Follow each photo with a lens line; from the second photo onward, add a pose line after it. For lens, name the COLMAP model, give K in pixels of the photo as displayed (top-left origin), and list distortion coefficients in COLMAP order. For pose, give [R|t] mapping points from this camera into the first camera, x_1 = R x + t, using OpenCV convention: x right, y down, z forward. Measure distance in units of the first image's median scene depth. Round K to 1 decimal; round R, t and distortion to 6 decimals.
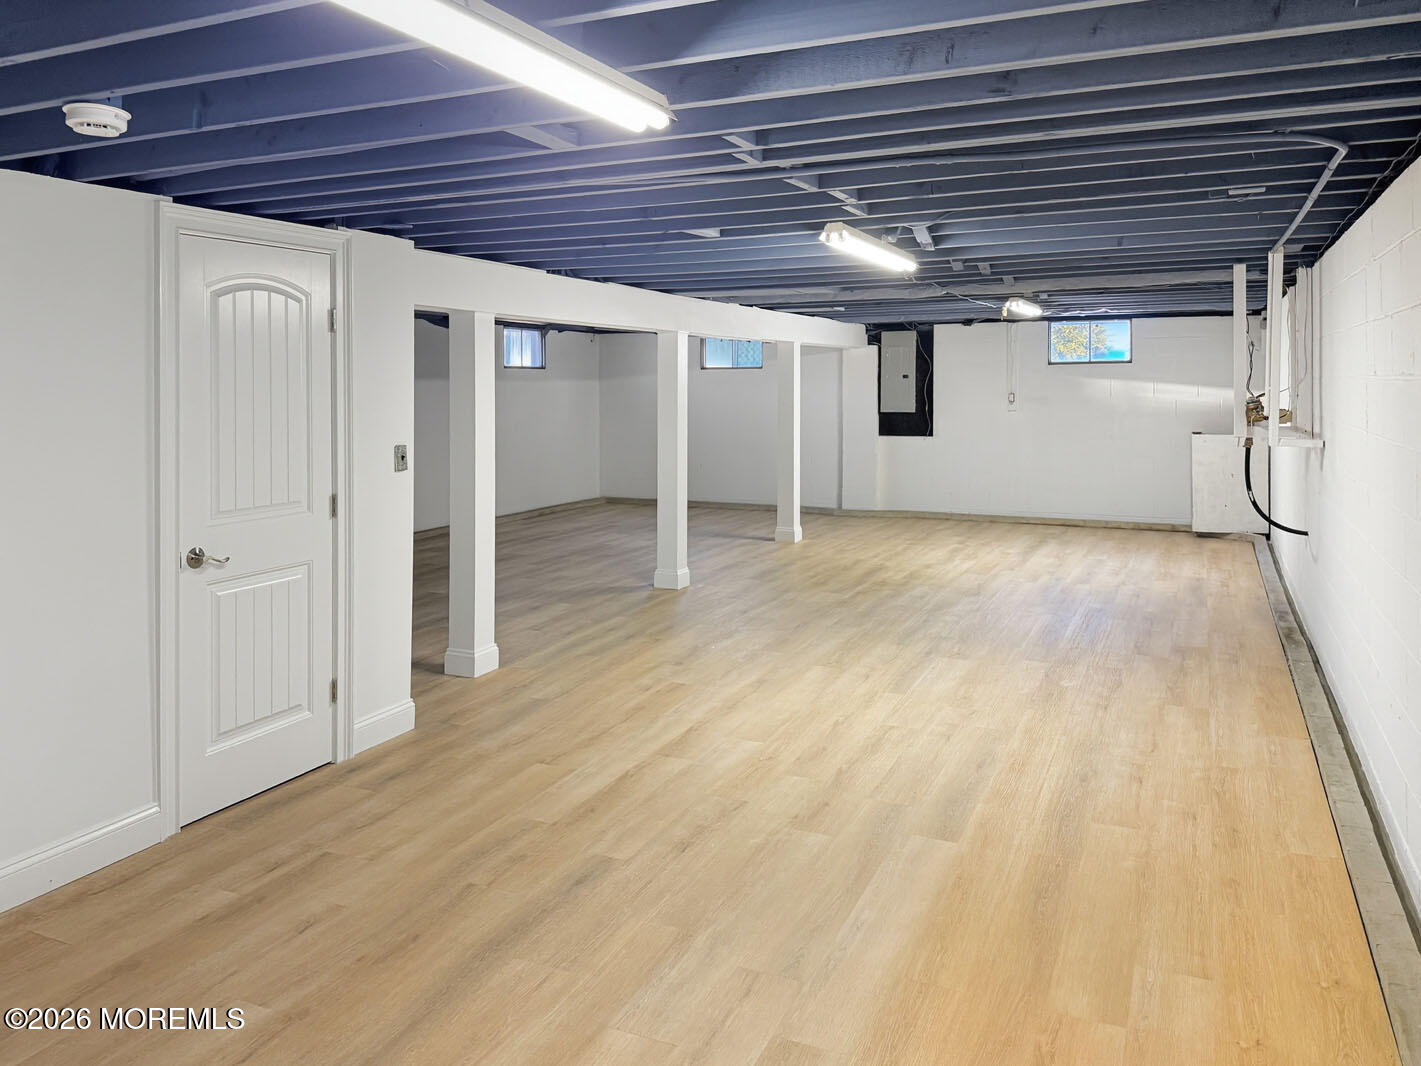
lens RADIAL K [[1081.8, 0, 712.1], [0, 1081.8, 436.6], [0, 0, 1]] dist [0.006703, -0.046907]
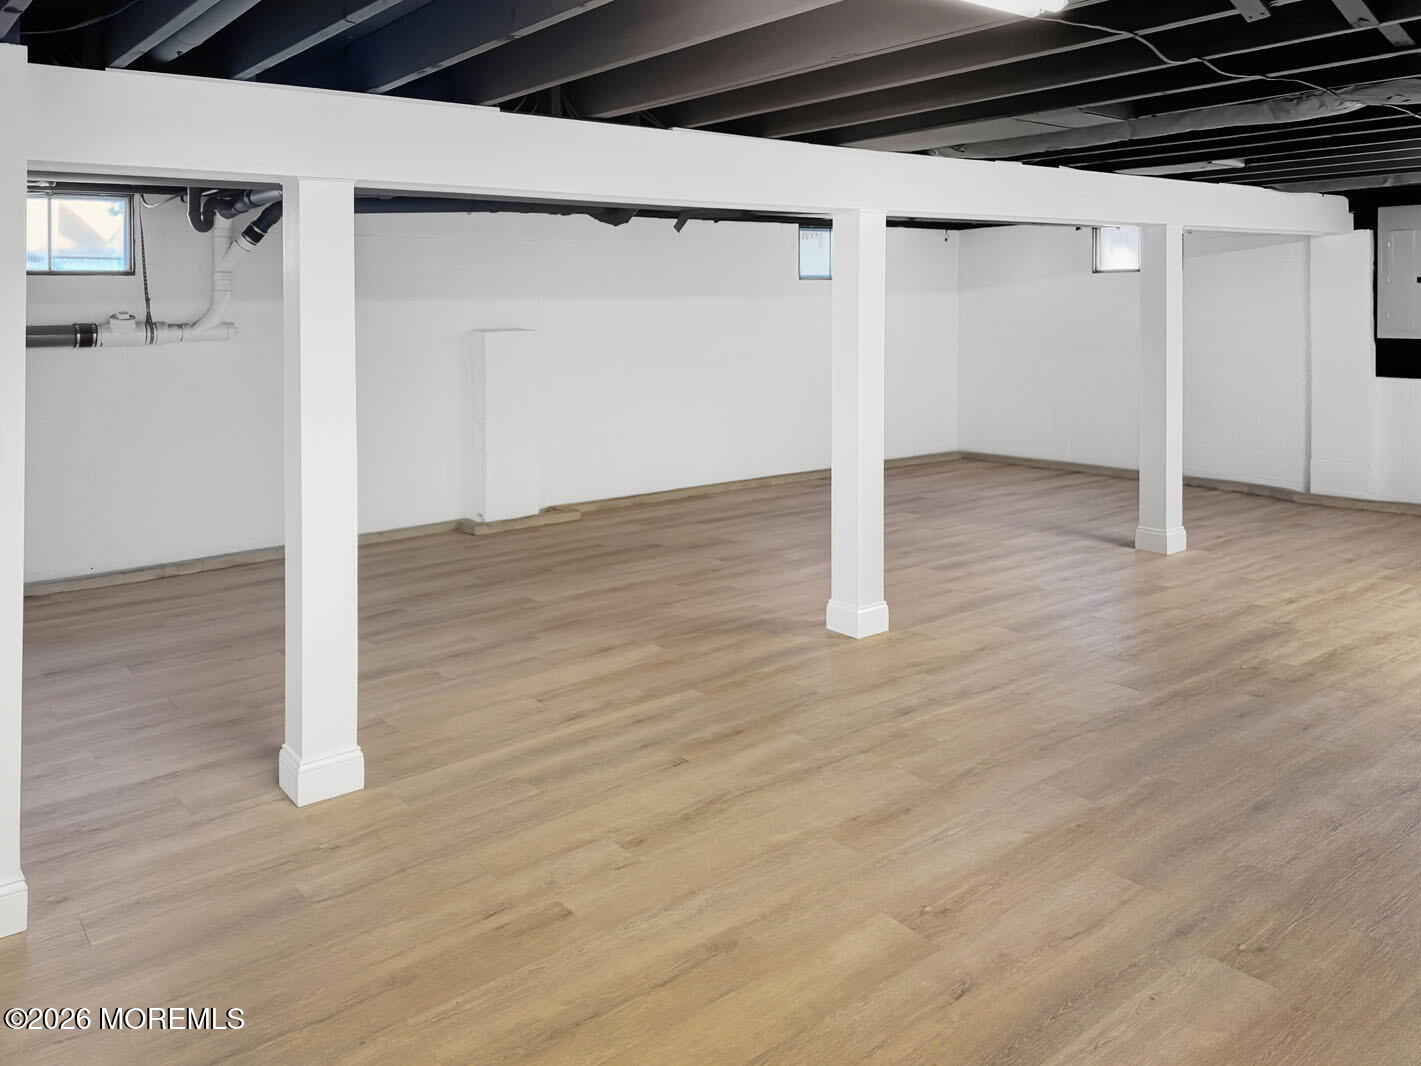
lens RADIAL K [[1081.8, 0, 712.1], [0, 1081.8, 436.6], [0, 0, 1]] dist [0.006703, -0.046907]
pose [[0.869962, 0.044269, -0.491128, 0.157584], [-0.005403, 0.996758, 0.080275, -0.016997], [0.493090, -0.067182, 0.867380, 0.366870]]
